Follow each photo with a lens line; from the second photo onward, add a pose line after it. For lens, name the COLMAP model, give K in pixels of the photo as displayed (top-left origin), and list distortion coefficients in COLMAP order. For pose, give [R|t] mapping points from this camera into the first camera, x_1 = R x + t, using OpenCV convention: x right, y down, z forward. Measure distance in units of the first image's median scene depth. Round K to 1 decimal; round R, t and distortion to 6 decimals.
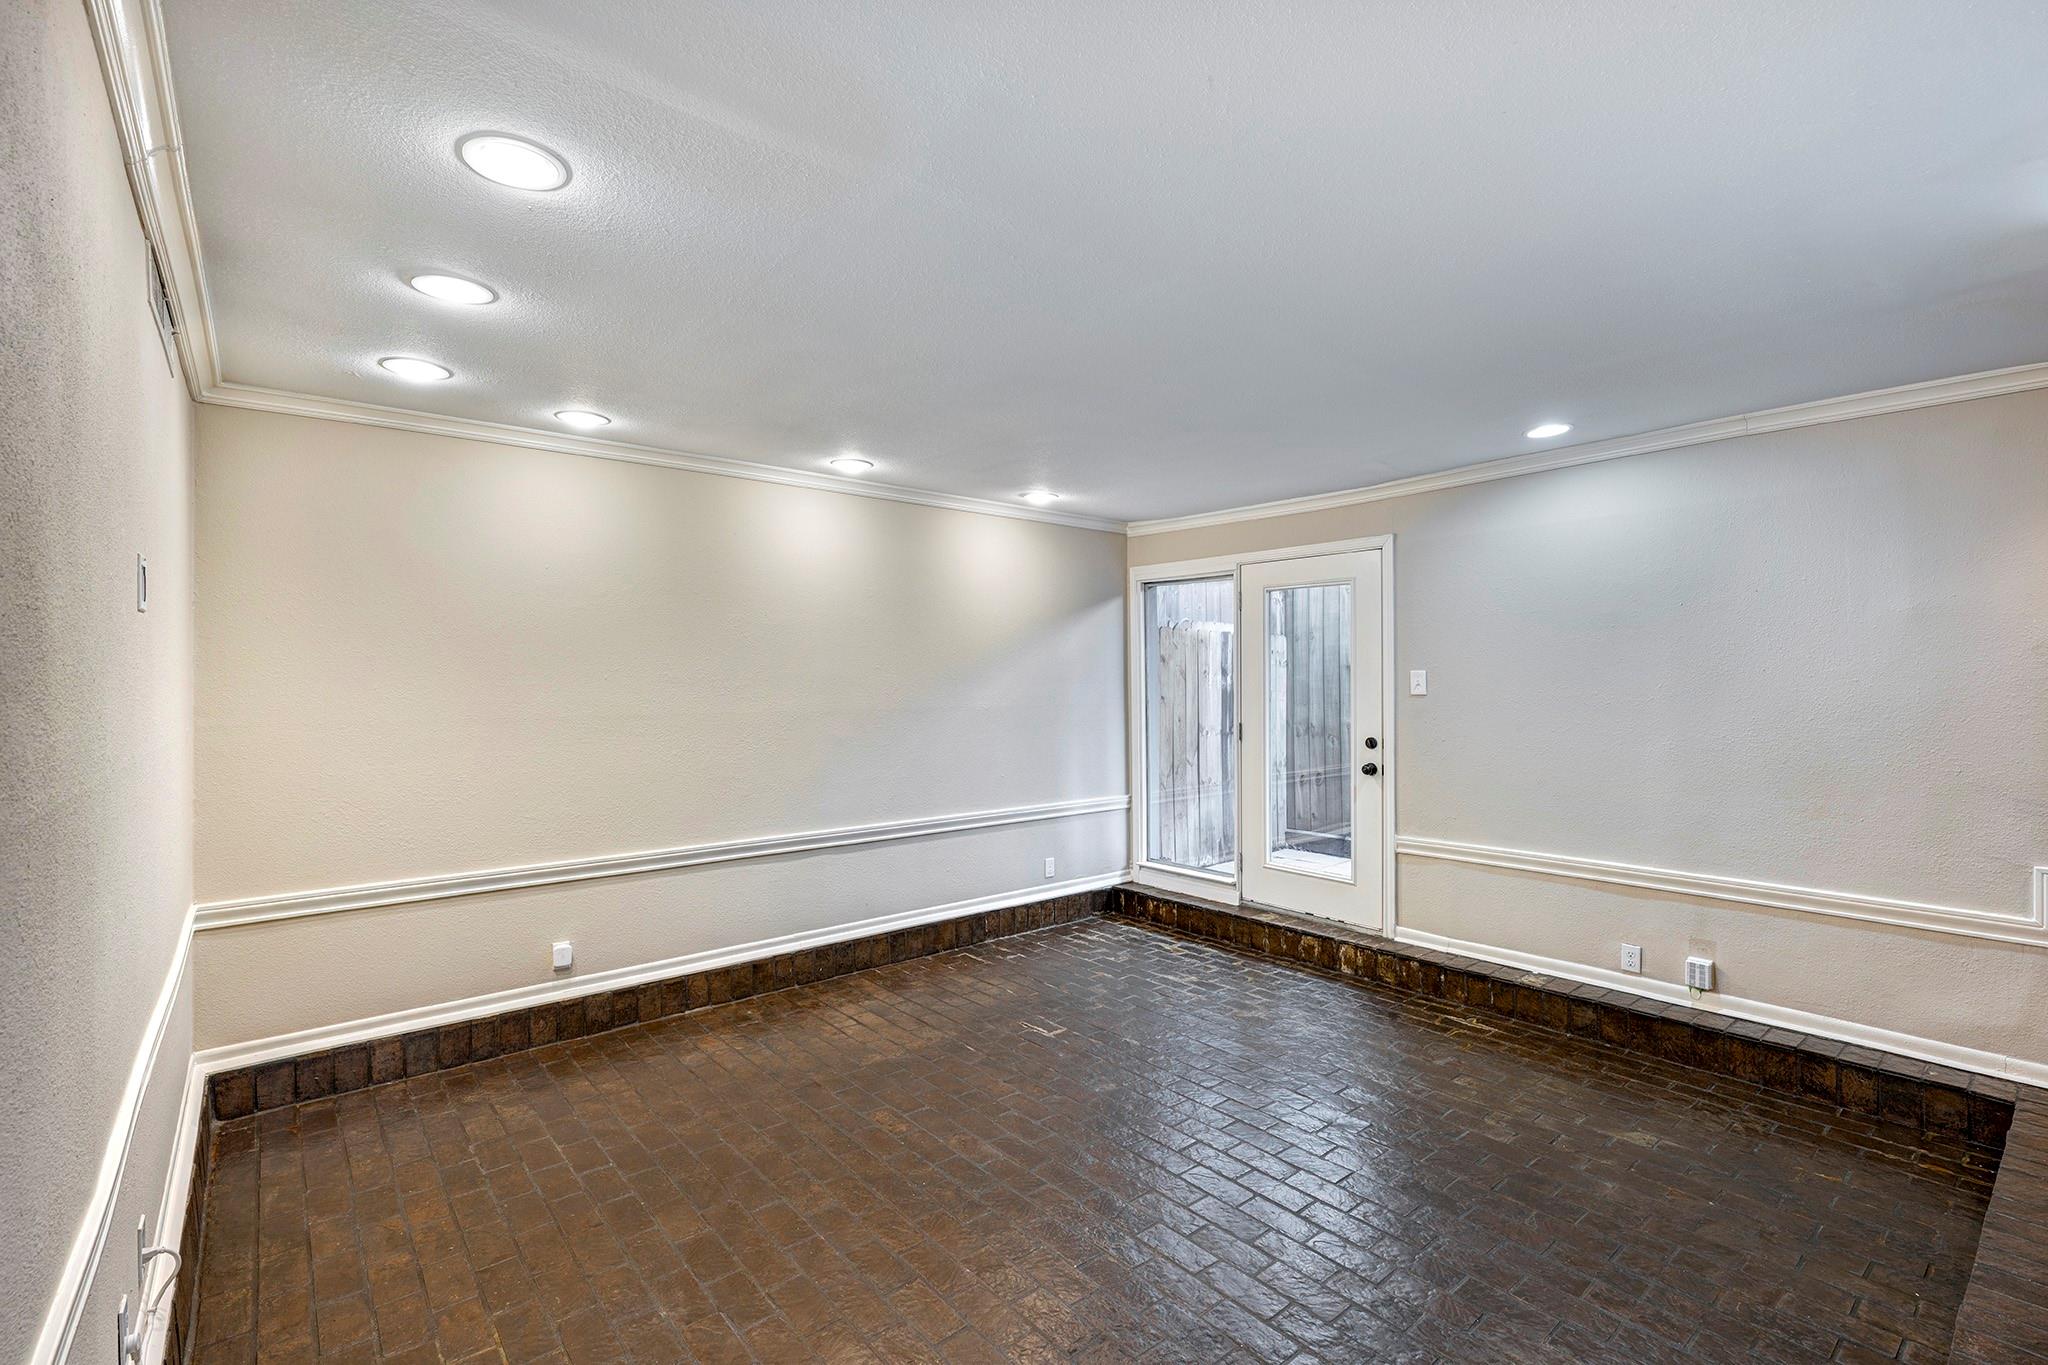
lens RADIAL K [[903.7, 0, 1022.4], [0, 903.7, 683.7], [0, 0, 1]] dist [-0.001064, -0.000086]
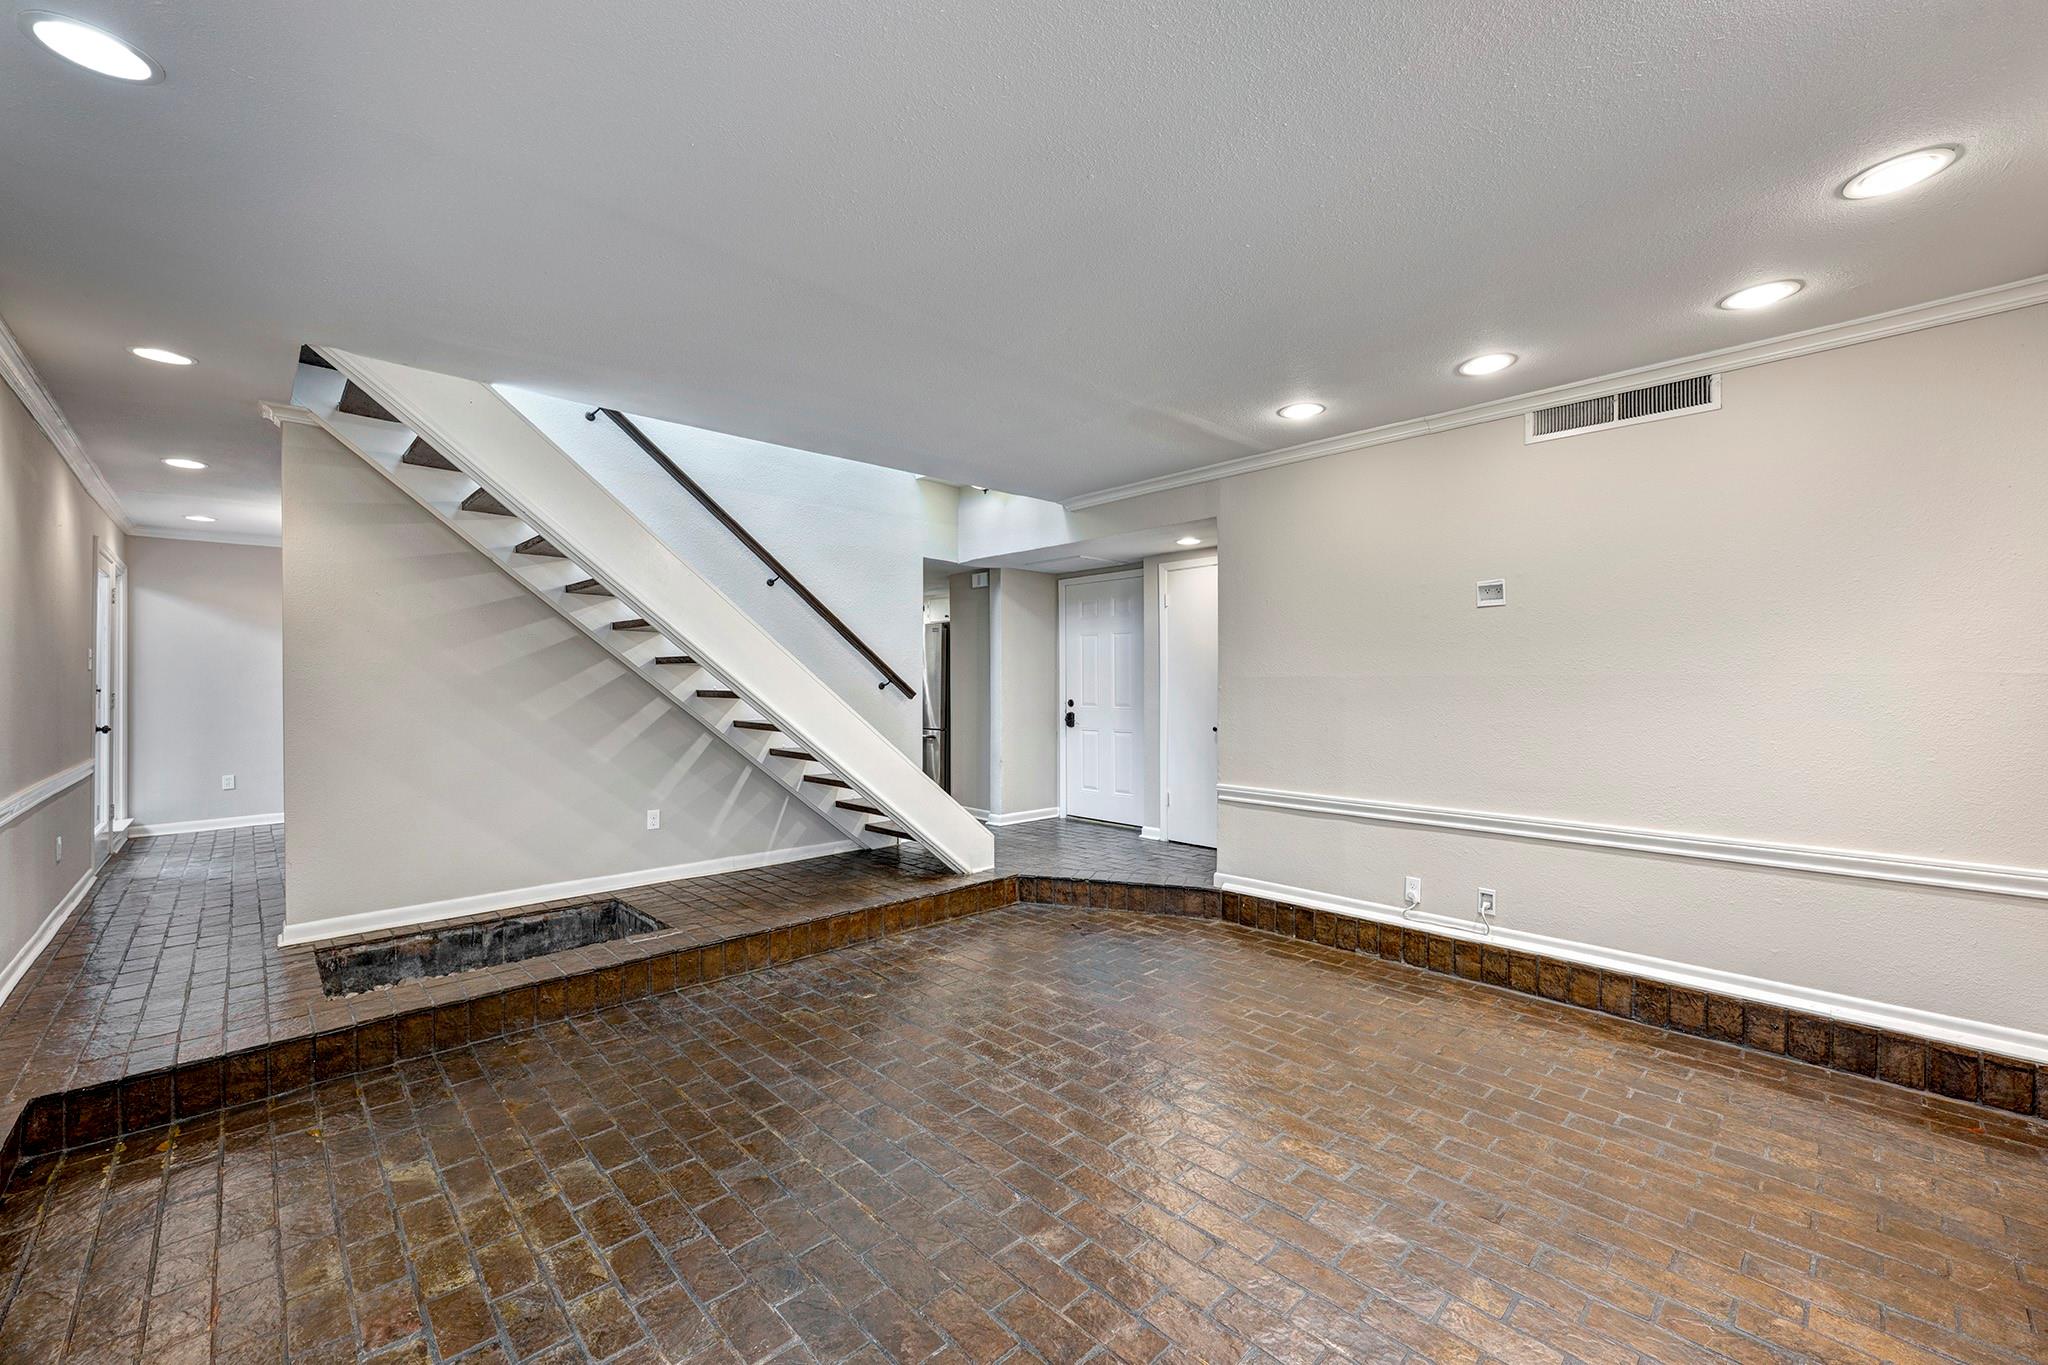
lens RADIAL K [[813.7, 0, 1015.4], [0, 813.7, 688.9], [0, 0, 1]] dist [-0.002056, 0.000096]
pose [[-0.997197, 0.006842, -0.074503, 0.126770], [0.005928, 0.999905, 0.012482, 0.037332], [0.074581, 0.012005, -0.997143, 1.245881]]
